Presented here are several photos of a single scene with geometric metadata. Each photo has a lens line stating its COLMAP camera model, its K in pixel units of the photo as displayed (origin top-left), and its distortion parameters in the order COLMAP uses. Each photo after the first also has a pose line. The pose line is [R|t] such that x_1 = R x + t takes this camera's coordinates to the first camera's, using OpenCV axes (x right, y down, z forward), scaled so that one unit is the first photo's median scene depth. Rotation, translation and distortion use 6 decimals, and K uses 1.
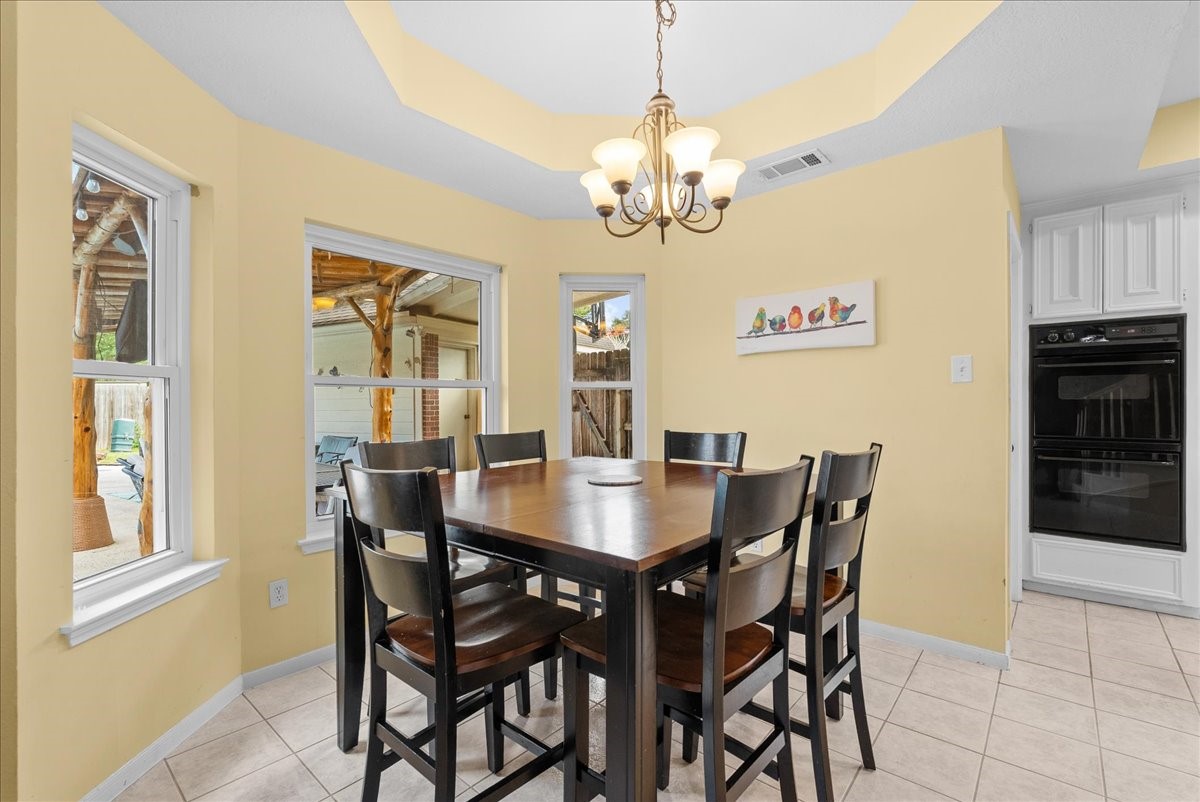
lens RADIAL K [[526.2, 0, 600.2], [0, 526.2, 405.4], [0, 0, 1]] dist [-0.002435, -0.000354]
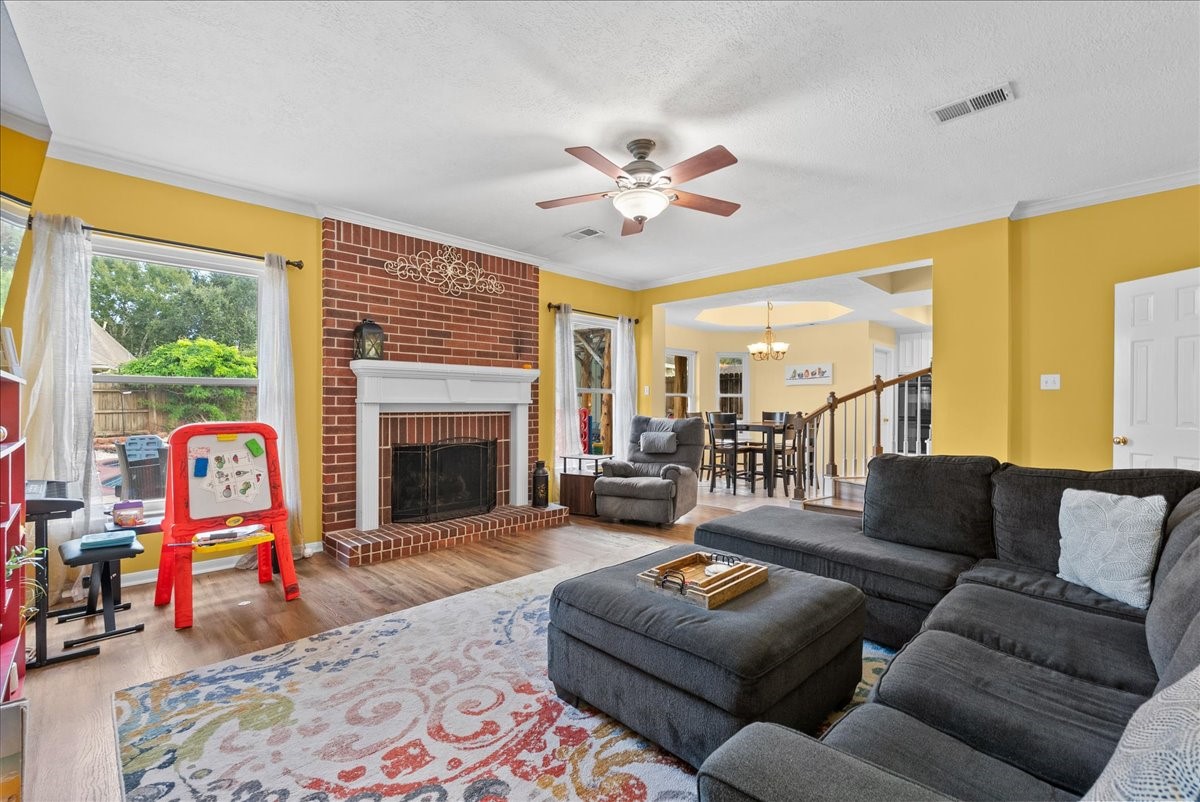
lens RADIAL K [[526.2, 0, 600.7], [0, 526.2, 404.0], [0, 0, 1]] dist [-0.002435, -0.000354]
pose [[0.997759, 0.007438, -0.066490, -0.541462], [-0.007138, 0.999963, 0.004745, -0.004997], [0.066523, -0.004260, 0.997776, -1.878001]]
